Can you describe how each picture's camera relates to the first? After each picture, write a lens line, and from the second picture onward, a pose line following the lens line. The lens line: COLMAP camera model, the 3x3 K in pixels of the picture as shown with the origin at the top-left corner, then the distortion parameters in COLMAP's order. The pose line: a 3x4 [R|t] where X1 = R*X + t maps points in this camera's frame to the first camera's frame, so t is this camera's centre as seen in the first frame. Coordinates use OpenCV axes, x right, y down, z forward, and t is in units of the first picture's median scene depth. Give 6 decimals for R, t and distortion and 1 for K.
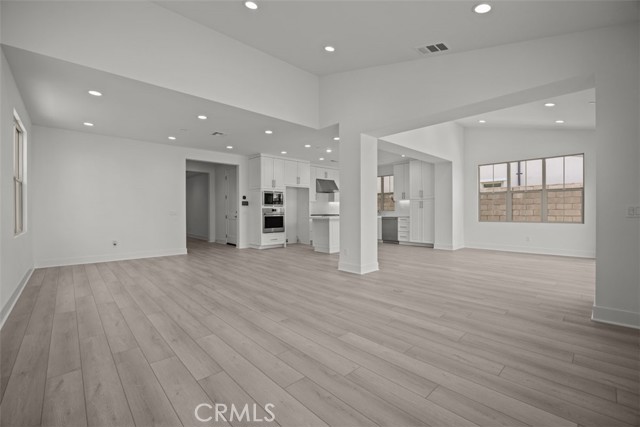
lens RADIAL K [[277.9, 0, 320.0], [0, 277.9, 213.5], [0, 0, 1]] dist [-0.001393, -0.000157]
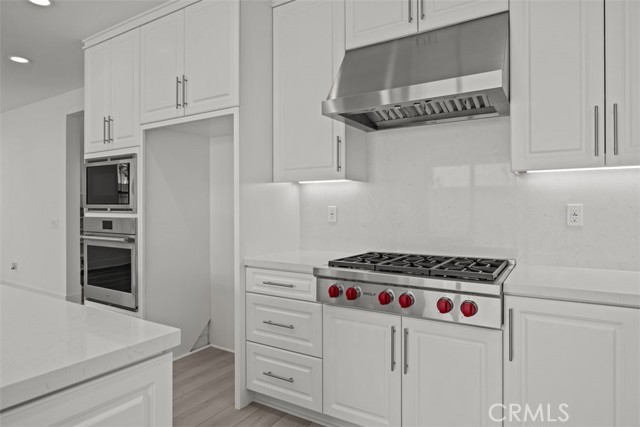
lens RADIAL K [[385.4, 0, 320.0], [0, 385.4, 213.5], [0, 0, 1]] dist [-0.000190, -0.000401]
pose [[0.241407, 0.014185, -0.970320, 0.265832], [-0.008445, 0.999886, 0.012516, -0.030710], [0.970387, 0.005172, 0.241499, 1.126220]]
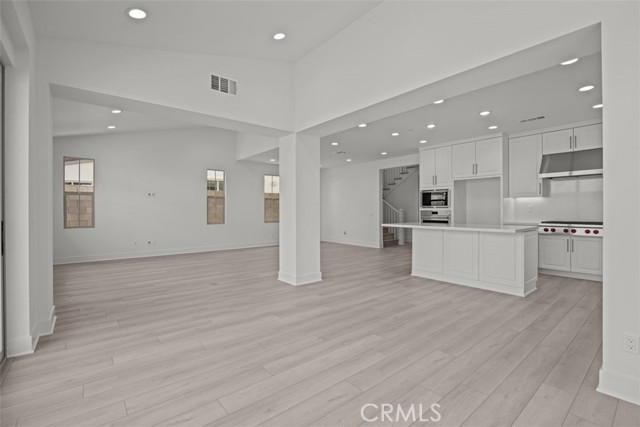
lens RADIAL K [[290.3, 0, 320.0], [0, 290.3, 213.5], [0, 0, 1]] dist [-0.003530, -0.000495]
pose [[-0.081250, 0.012627, -0.996614, 0.710428], [-0.009972, 0.999859, 0.013481, -0.018452], [0.996644, 0.011033, -0.081113, 0.747481]]
